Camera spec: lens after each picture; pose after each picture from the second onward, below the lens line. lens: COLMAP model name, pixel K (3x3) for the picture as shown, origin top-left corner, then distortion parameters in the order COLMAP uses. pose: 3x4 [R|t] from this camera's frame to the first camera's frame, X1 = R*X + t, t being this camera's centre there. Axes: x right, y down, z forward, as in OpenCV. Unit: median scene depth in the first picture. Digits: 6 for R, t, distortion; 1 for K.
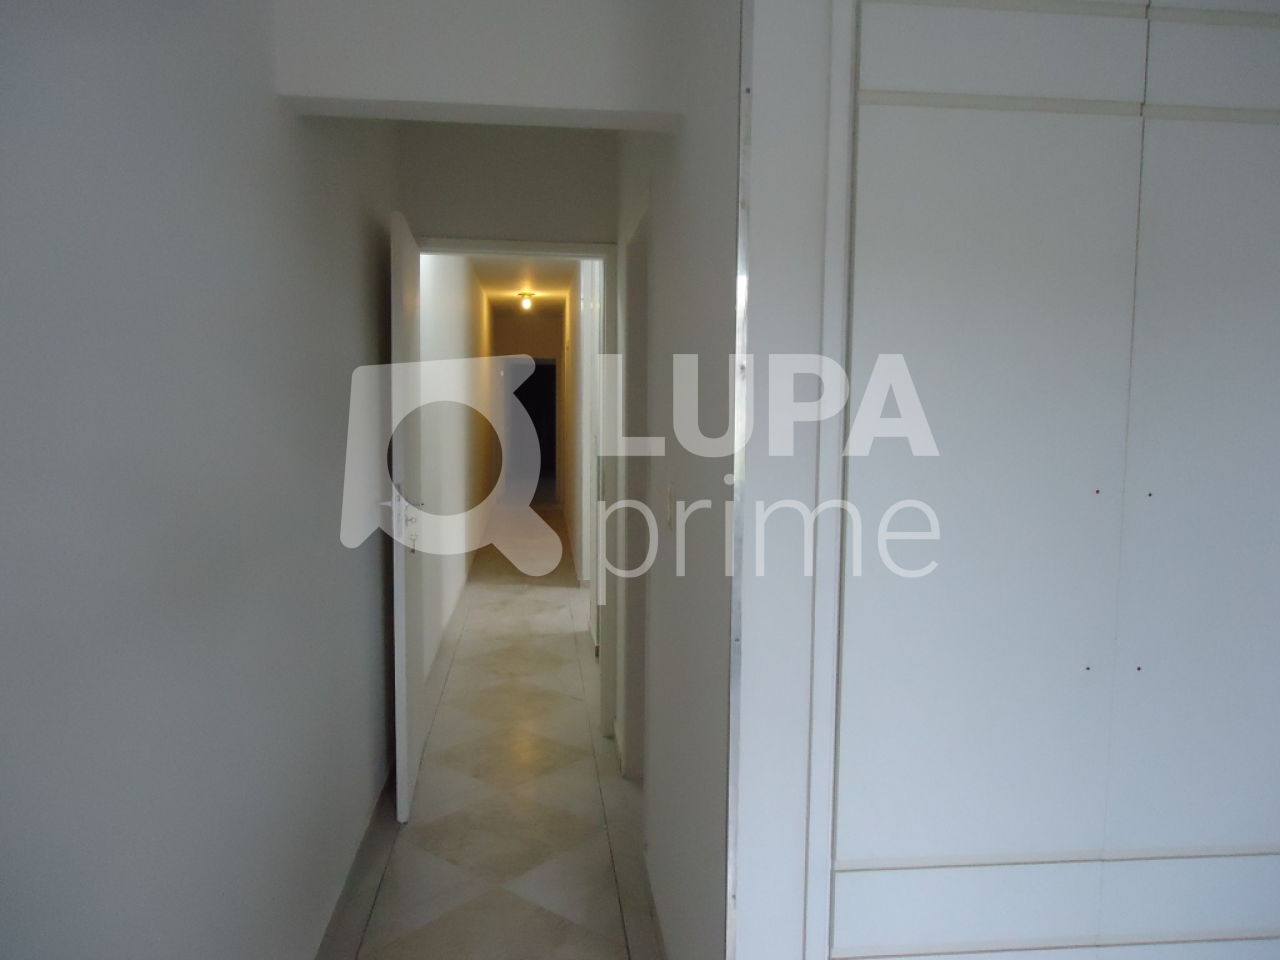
lens RADIAL K [[938.7, 0, 639.4], [0, 938.7, 482.7], [0, 0, 1]] dist [0.005027, -0.000963]
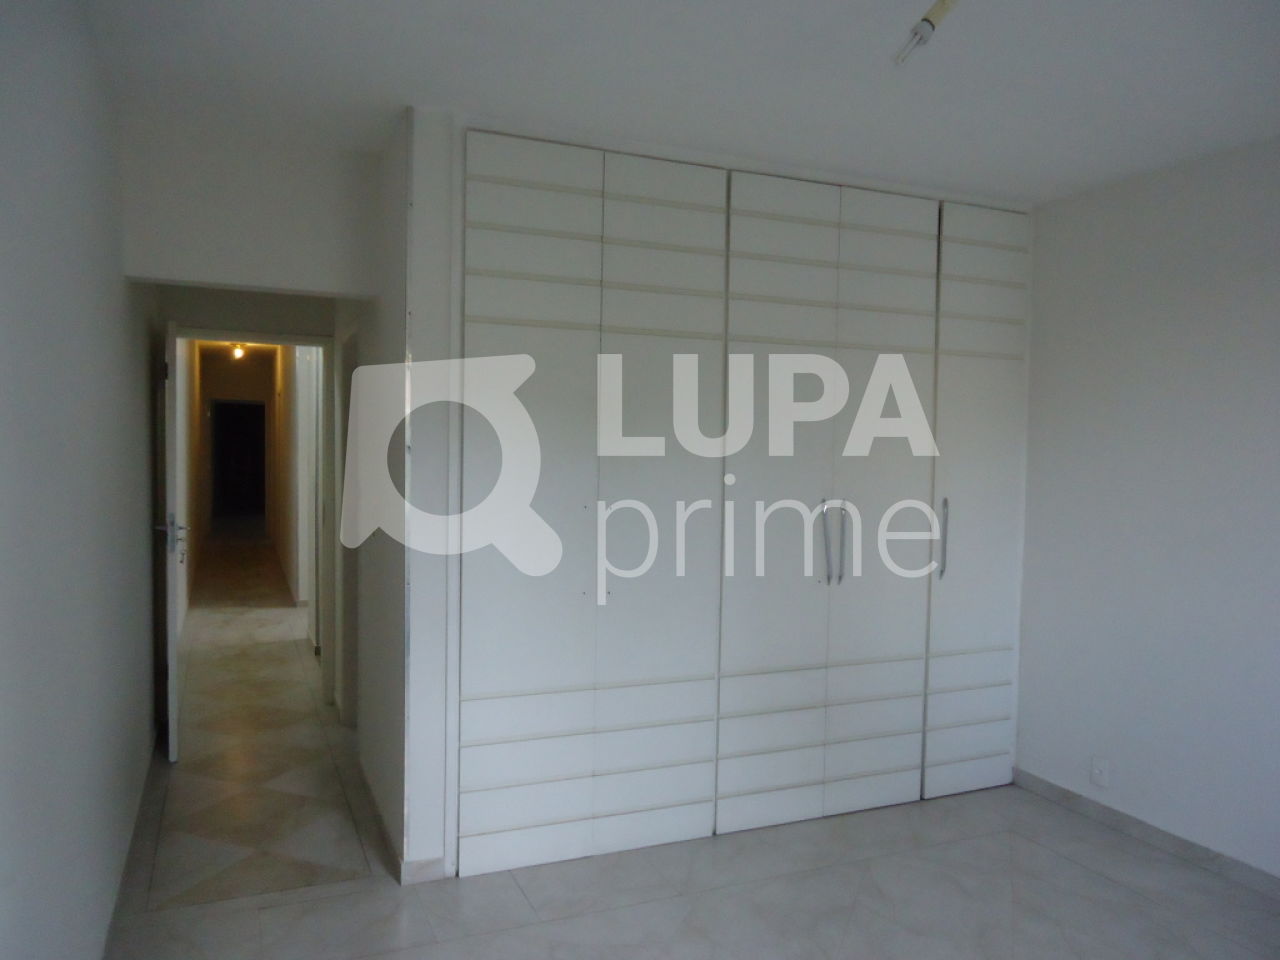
lens RADIAL K [[938.7, 0, 647.3], [0, 938.7, 489.9], [0, 0, 1]] dist [0.005027, -0.000963]
pose [[0.952443, -0.008137, 0.304608, -0.006988], [0.017303, 0.999475, -0.027403, 0.012638], [-0.304225, 0.031370, 0.952084, -0.424281]]
